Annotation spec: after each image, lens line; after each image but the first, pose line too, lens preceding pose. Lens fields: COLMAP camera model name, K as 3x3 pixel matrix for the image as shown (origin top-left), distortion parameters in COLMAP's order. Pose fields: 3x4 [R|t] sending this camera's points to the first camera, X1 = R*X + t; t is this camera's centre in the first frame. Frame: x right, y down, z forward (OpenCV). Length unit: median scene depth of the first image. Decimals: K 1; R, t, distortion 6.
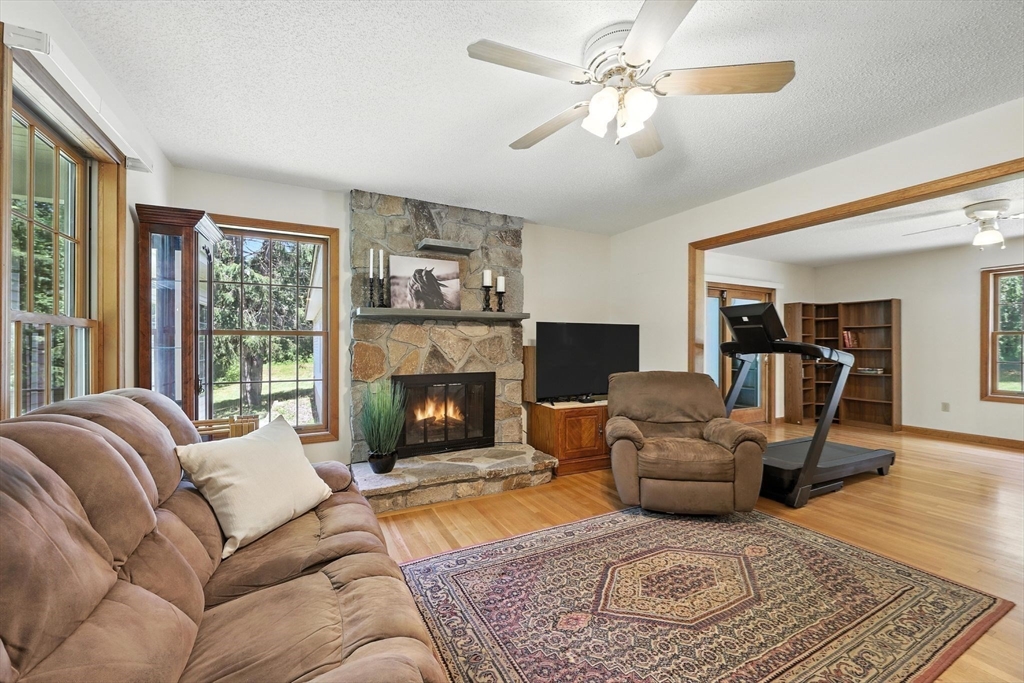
lens RADIAL K [[417.0, 0, 513.0], [0, 417.0, 342.6], [0, 0, 1]] dist [-0.000262, 0.000023]
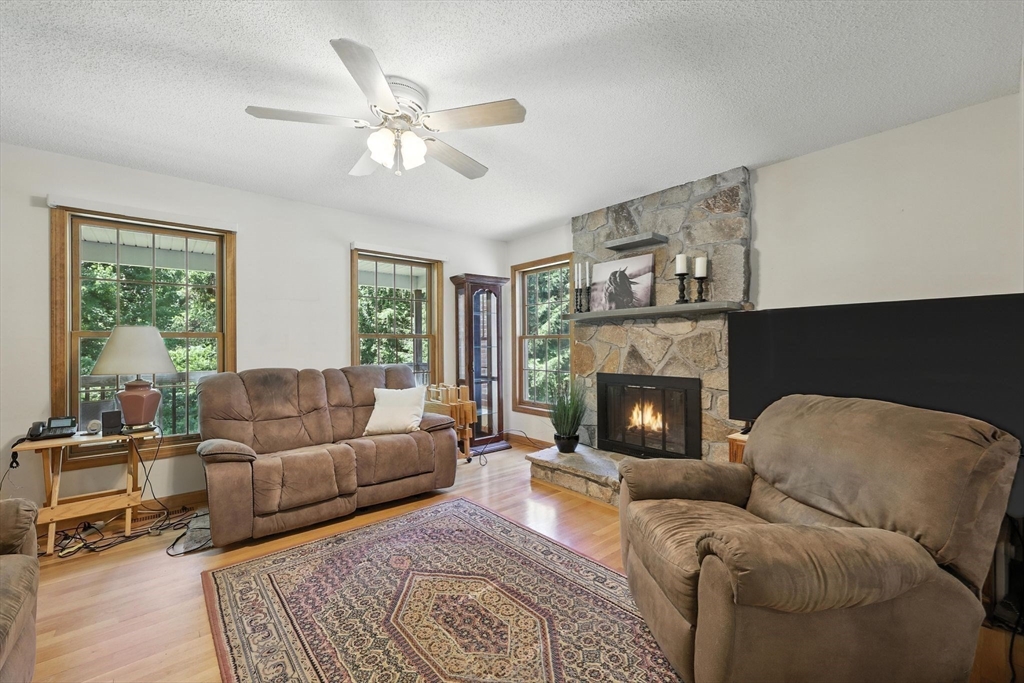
lens RADIAL K [[417.0, 0, 505.1], [0, 417.0, 340.0], [0, 0, 1]] dist [-0.000262, 0.000023]
pose [[0.212032, -0.013369, -0.977171, 0.721409], [0.009609, 0.999887, -0.011595, 0.002871], [0.977215, -0.006931, 0.212137, 0.513658]]
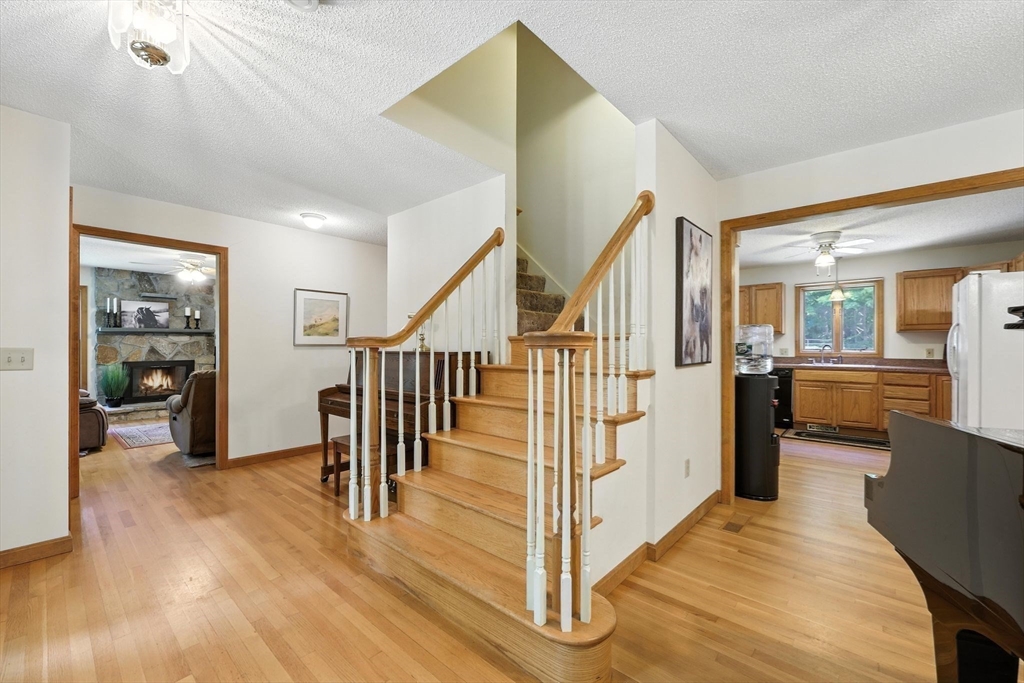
lens RADIAL K [[417.0, 0, 511.1], [0, 417.0, 345.1], [0, 0, 1]] dist [-0.000262, 0.000023]
pose [[0.930444, -0.000794, 0.366433, 0.673817], [-0.000842, 0.999990, 0.004306, -0.008918], [-0.366433, -0.004315, 0.930434, -1.457757]]
